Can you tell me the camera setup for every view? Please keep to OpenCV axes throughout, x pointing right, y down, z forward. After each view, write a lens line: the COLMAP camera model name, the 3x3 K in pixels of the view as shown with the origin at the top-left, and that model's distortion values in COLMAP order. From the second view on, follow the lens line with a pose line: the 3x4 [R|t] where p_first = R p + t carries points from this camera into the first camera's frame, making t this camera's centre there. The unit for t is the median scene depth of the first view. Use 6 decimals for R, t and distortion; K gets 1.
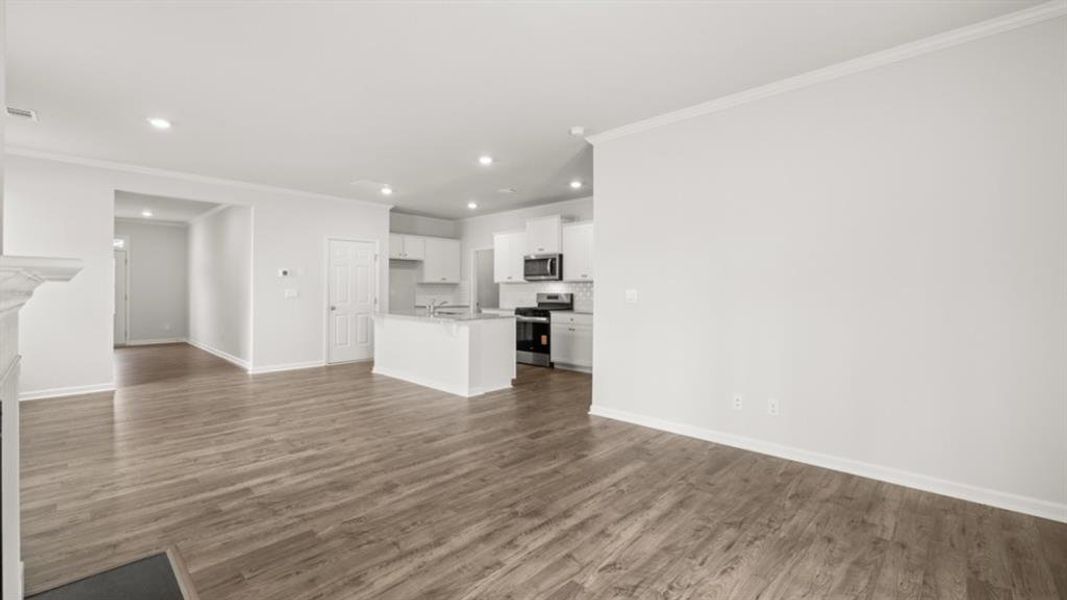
lens RADIAL K [[453.0, 0, 526.6], [0, 453.0, 291.4], [0, 0, 1]] dist [0.001654, -0.001697]
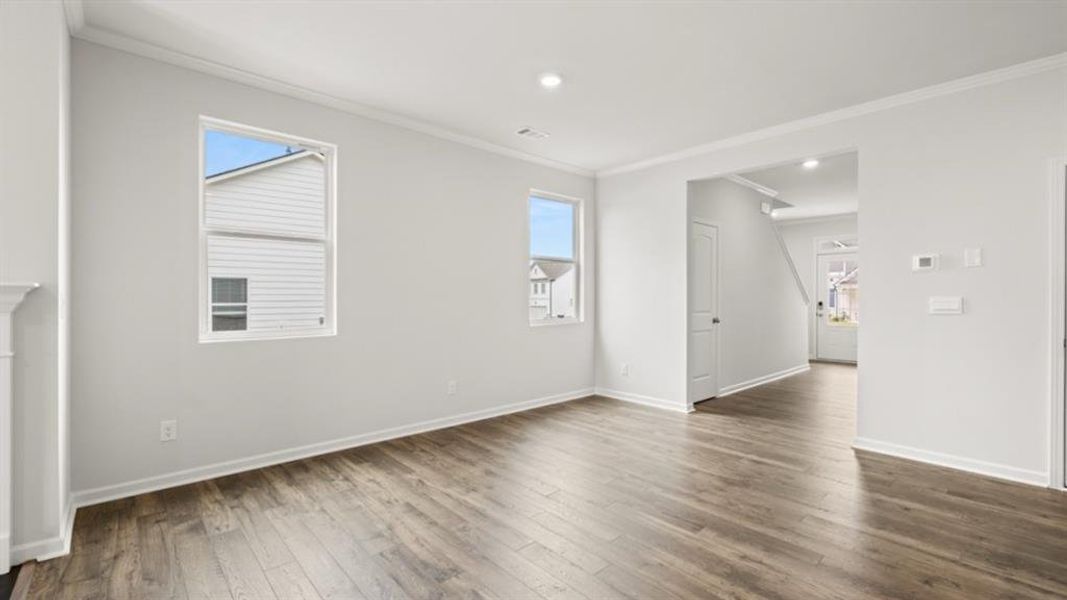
lens RADIAL K [[453.0, 0, 526.3], [0, 453.0, 303.3], [0, 0, 1]] dist [0.001654, -0.001697]
pose [[-0.067933, 0.010936, -0.997630, -0.019724], [-0.004146, 0.999928, 0.011244, -0.000418], [0.997681, 0.004900, -0.067883, 0.565981]]
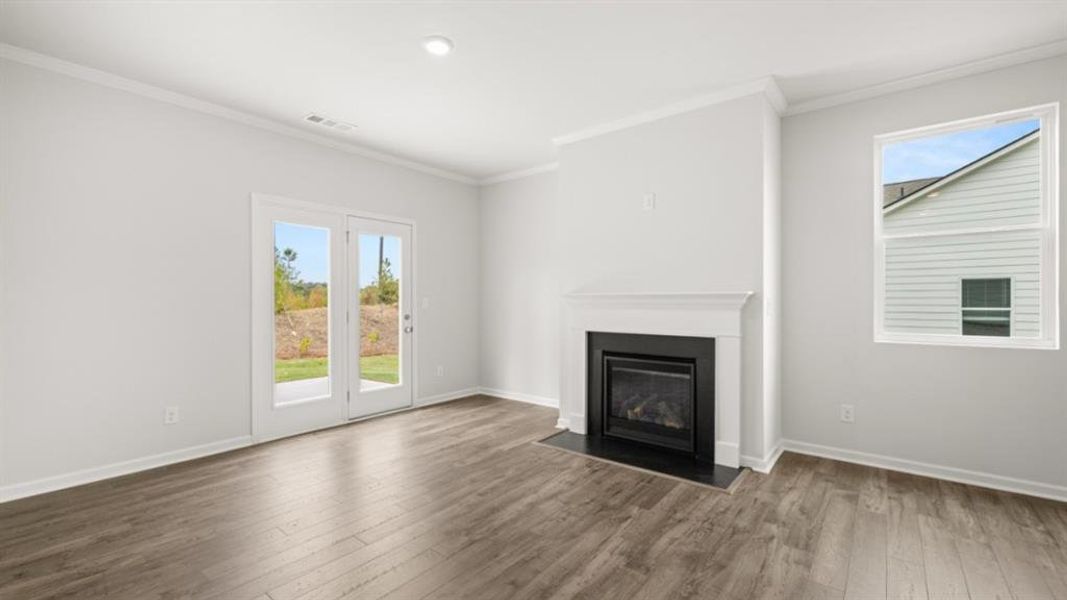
lens RADIAL K [[449.5, 0, 530.9], [0, 449.5, 305.5], [0, 0, 1]] dist [0.000837, 0.000473]
pose [[-0.995709, 0.000628, -0.092542, -0.023674], [-0.000381, 0.999941, 0.010881, 0.000158], [0.092543, 0.010869, -0.995649, 0.657119]]
